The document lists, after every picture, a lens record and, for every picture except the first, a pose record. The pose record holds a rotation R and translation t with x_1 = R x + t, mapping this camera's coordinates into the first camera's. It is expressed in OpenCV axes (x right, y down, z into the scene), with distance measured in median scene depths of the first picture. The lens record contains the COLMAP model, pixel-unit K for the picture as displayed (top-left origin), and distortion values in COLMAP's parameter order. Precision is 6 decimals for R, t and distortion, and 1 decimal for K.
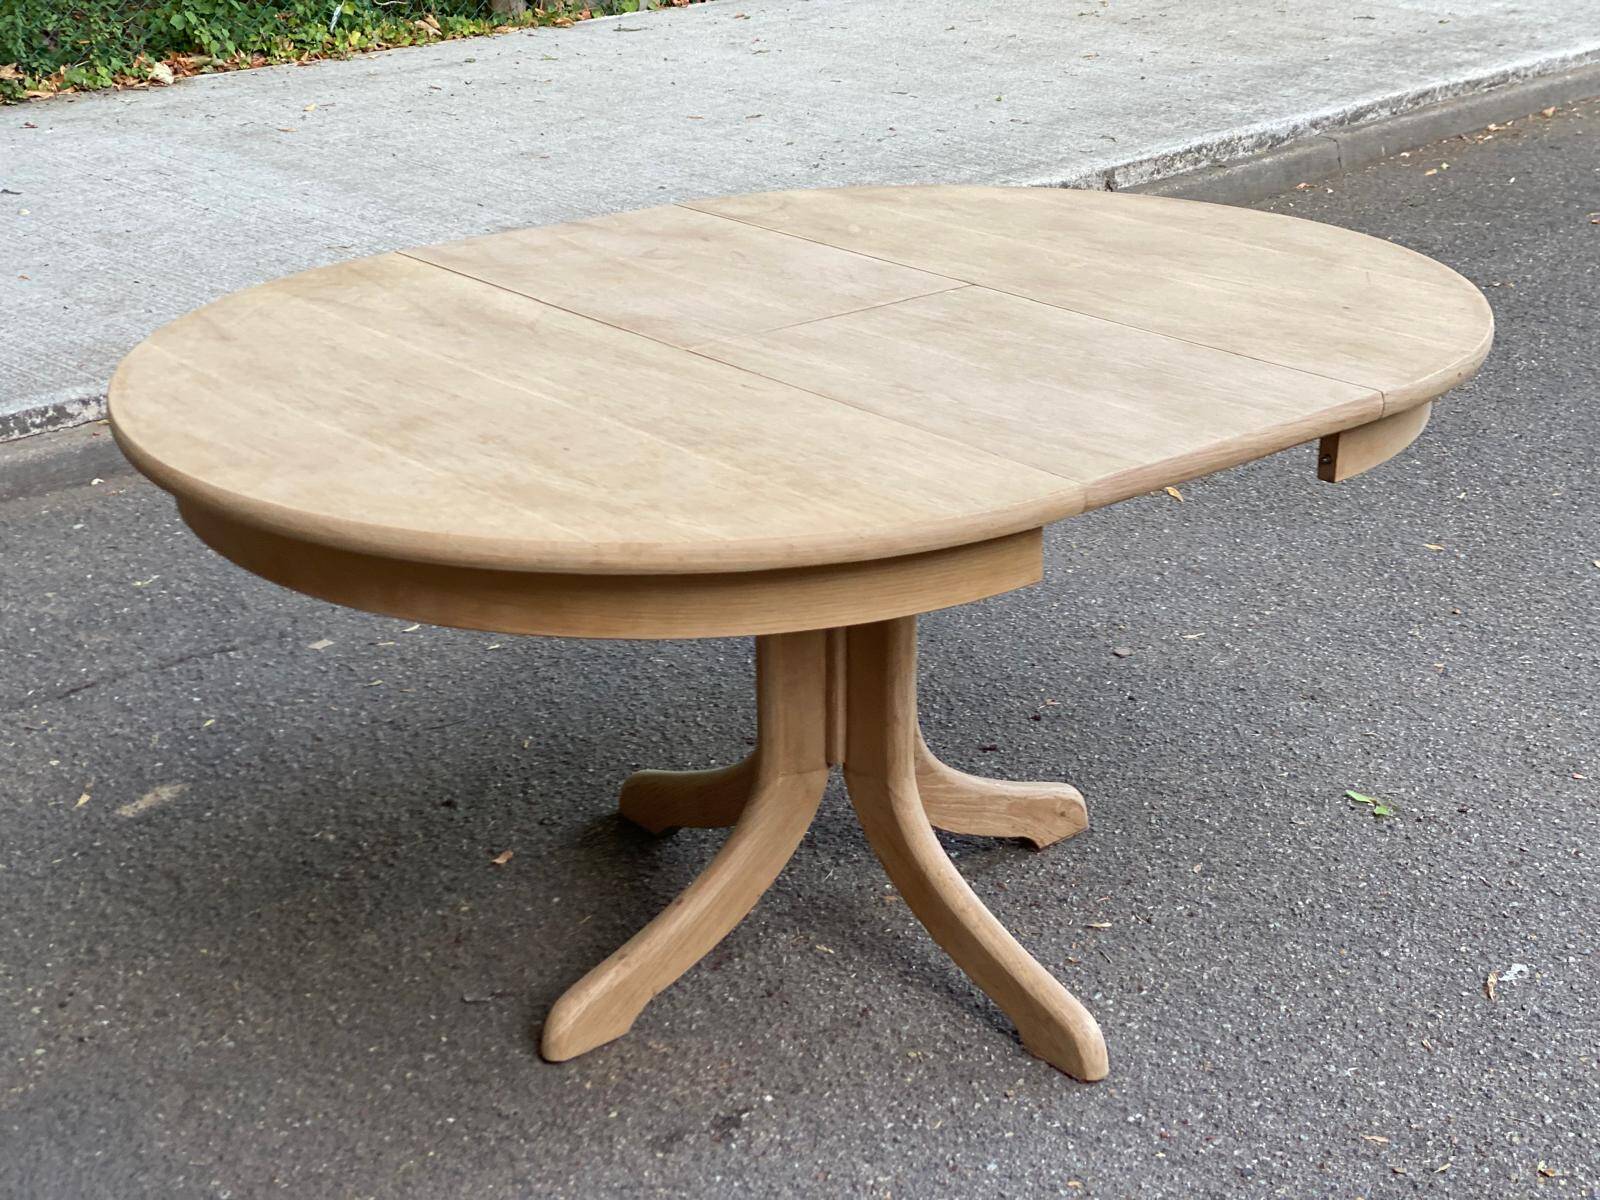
lens RADIAL K [[2339.3, 0, 833.5], [0, 2339.3, 605.4], [0, 0, 1]] dist [0.190405, -0.456781]
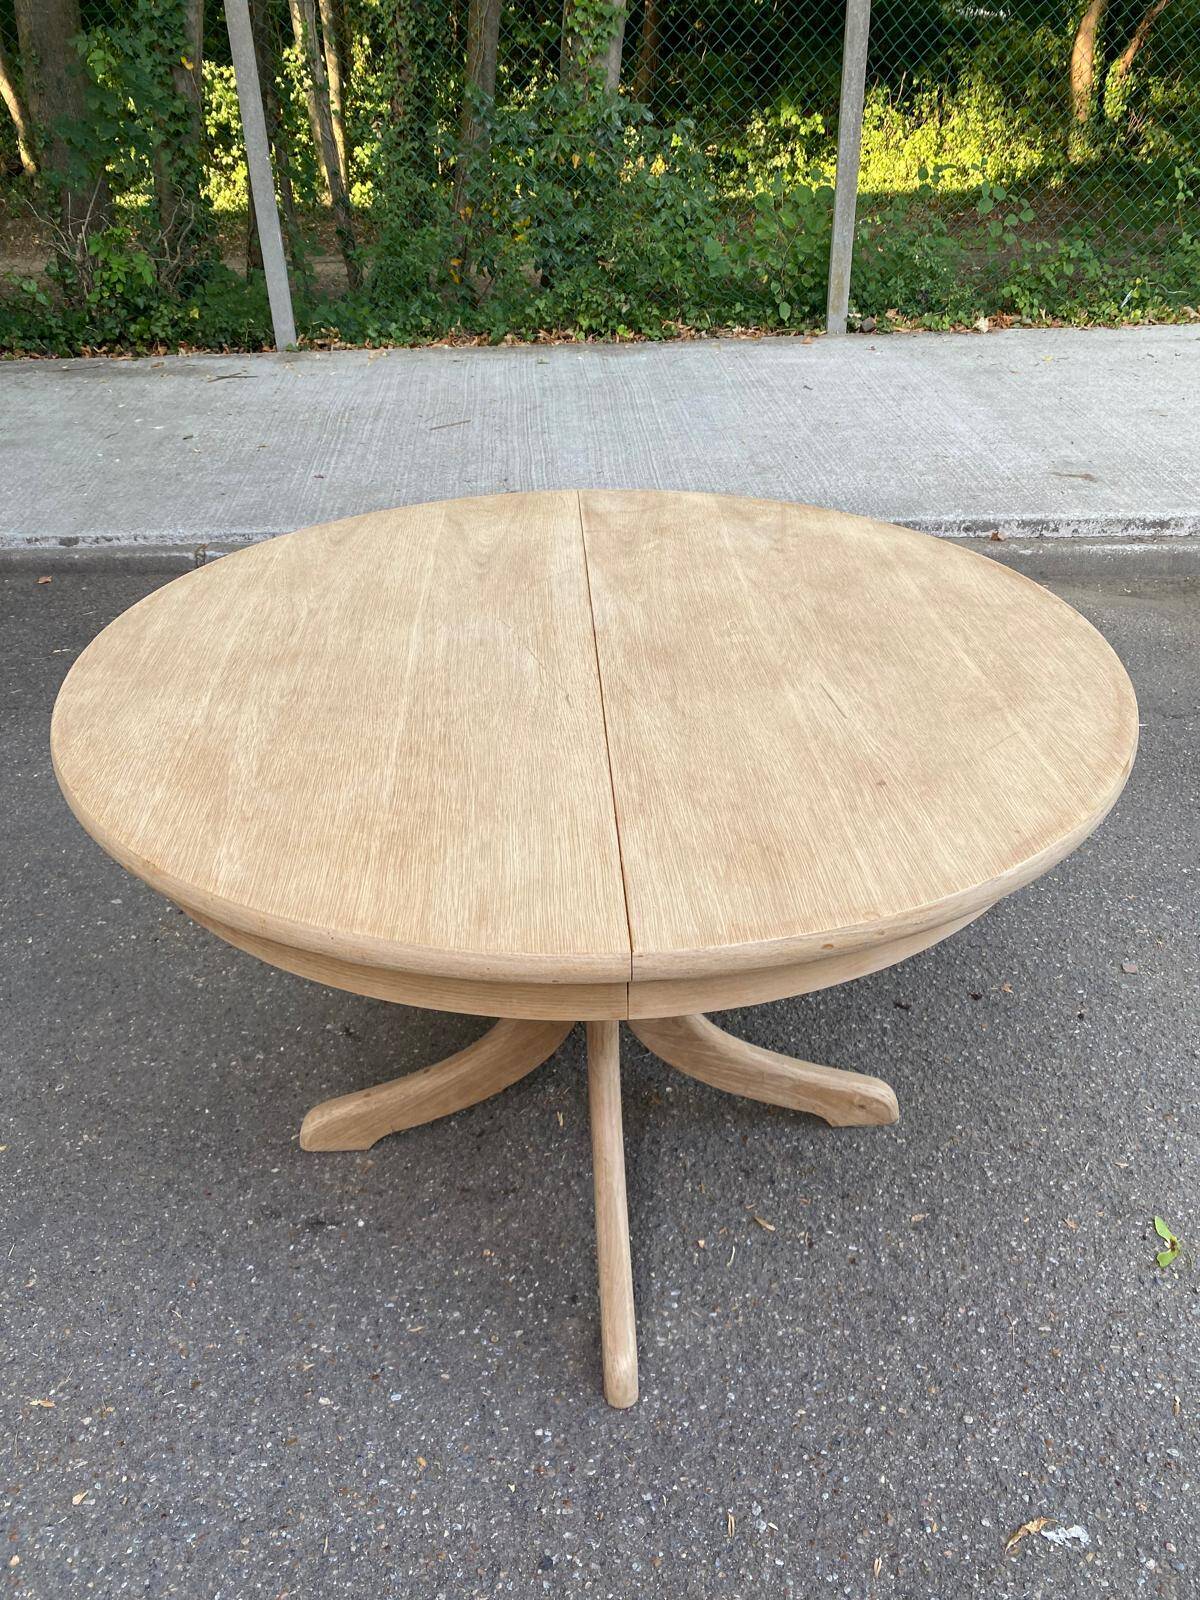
lens RADIAL K [[1222.8, 0, 606.1], [0, 1222.8, 792.2], [0, 0, 1]] dist [0.001377, 0.003463]
pose [[0.723436, 0.347139, -0.596771, 0.352129], [-0.249439, 0.937429, 0.242915, -0.182363], [0.643755, -0.026875, 0.764759, 0.565327]]
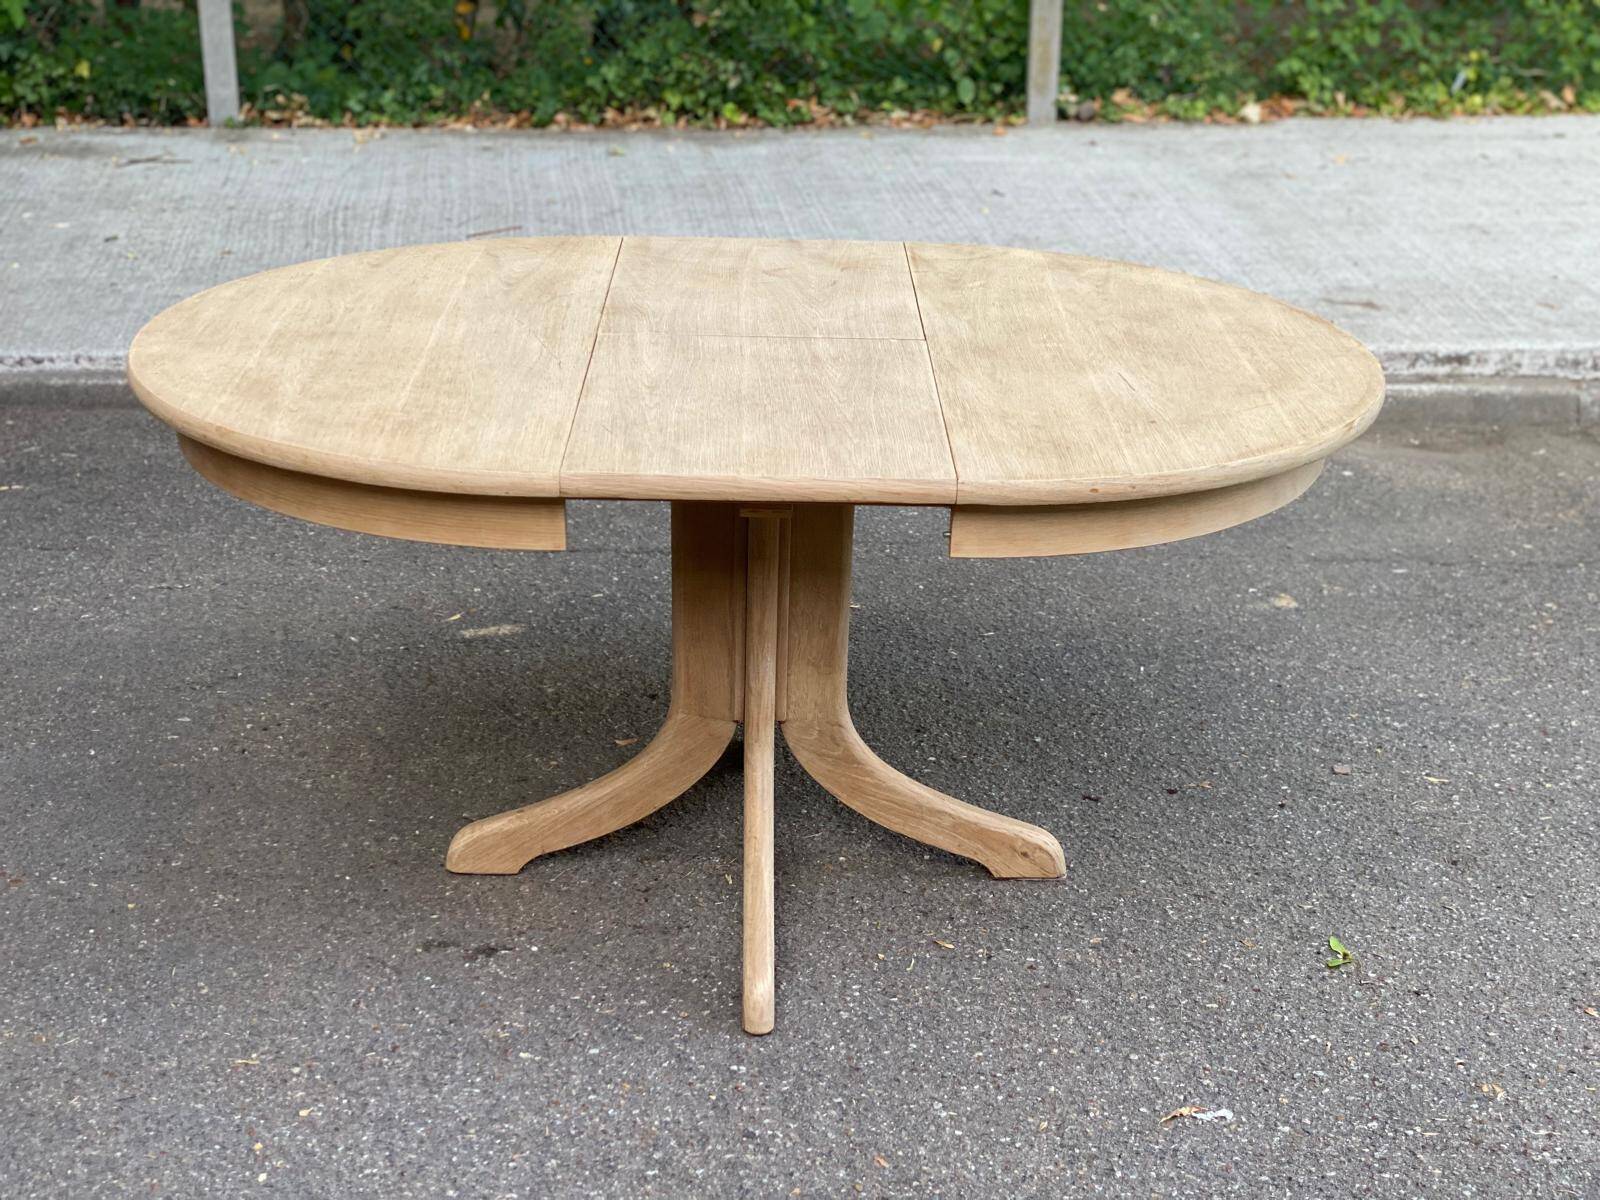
lens RADIAL K [[2355.5, 0, 817.9], [0, 2355.5, 585.3], [0, 0, 1]] dist [0.192955, -0.328704]
pose [[0.766476, 0.244751, -0.593812, 0.725448], [-0.260602, 0.963532, 0.060760, -0.079716], [0.587028, 0.108177, 0.802307, 0.079293]]
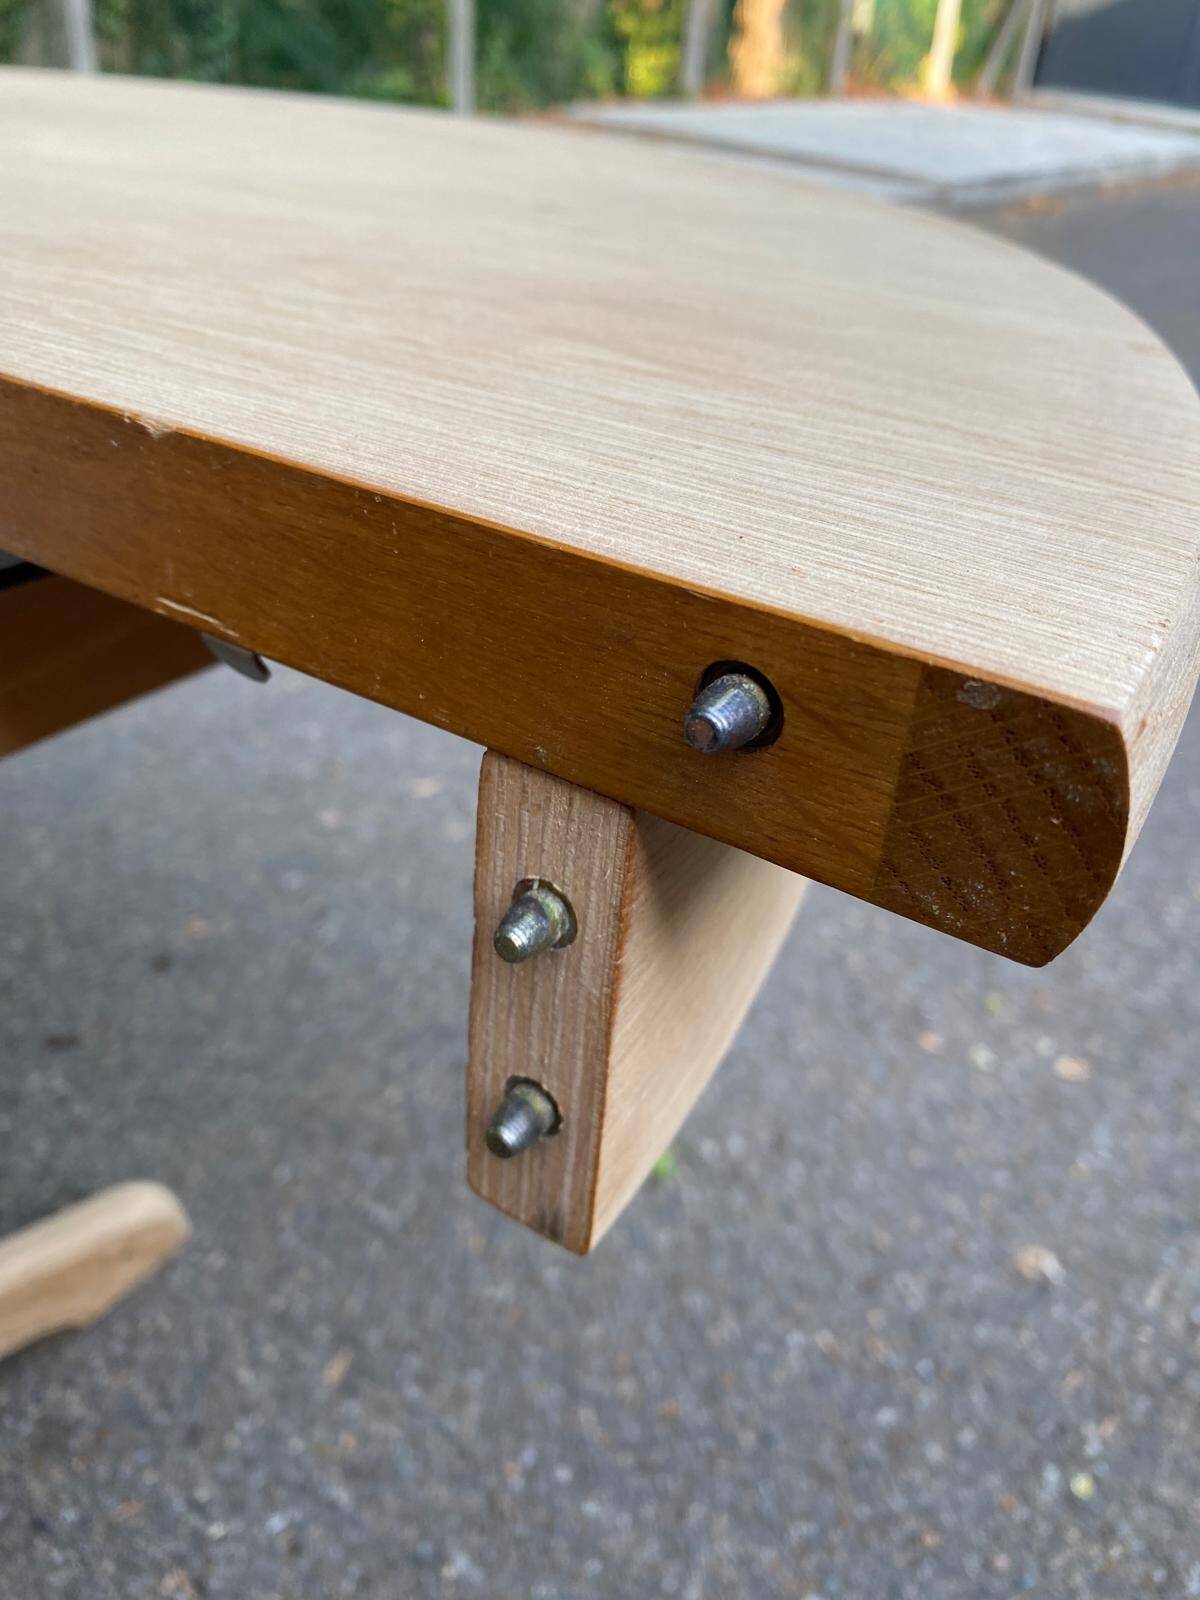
lens RADIAL K [[1232.7, 0, 628.1], [0, 1232.7, 793.7], [0, 0, 1]] dist [0.050344, -0.078329]
pose [[0.978648, -0.025047, 0.204010, 0.186221], [-0.011274, 0.984512, 0.174954, -0.080967], [-0.205232, -0.173519, 0.963209, 0.823036]]
